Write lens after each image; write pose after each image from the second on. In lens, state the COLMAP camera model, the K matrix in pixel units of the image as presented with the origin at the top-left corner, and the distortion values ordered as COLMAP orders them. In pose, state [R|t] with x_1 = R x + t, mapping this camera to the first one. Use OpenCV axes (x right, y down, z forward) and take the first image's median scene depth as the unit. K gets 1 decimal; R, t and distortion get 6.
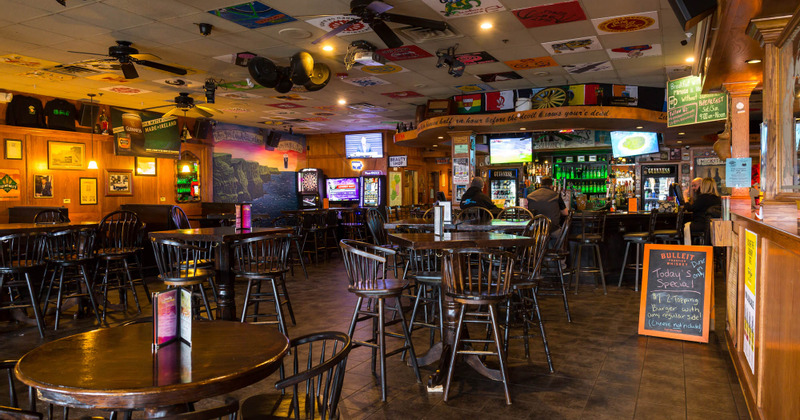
lens RADIAL K [[553.8, 0, 405.3], [0, 553.8, 210.6], [0, 0, 1]] dist [-0.012460, -0.007234]
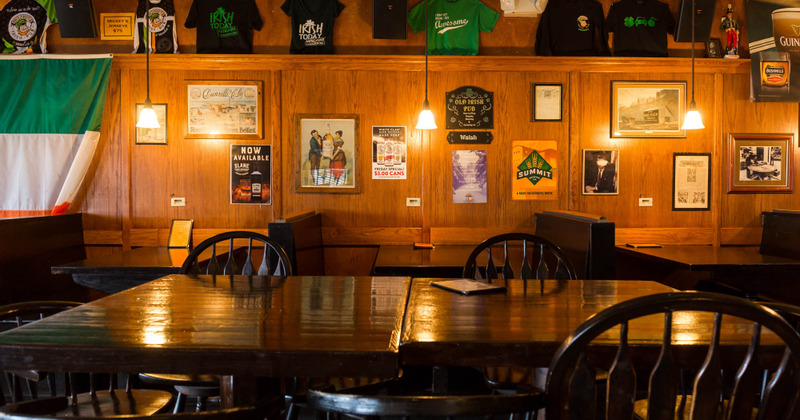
lens RADIAL K [[553.8, 0, 405.2], [0, 553.8, 210.7], [0, 0, 1]] dist [-0.012460, -0.007234]
pose [[0.487896, 0.027685, -0.872463, -0.285852], [-0.027184, 0.999494, 0.016514, -0.011786], [0.872478, 0.015660, 0.488402, 0.565064]]
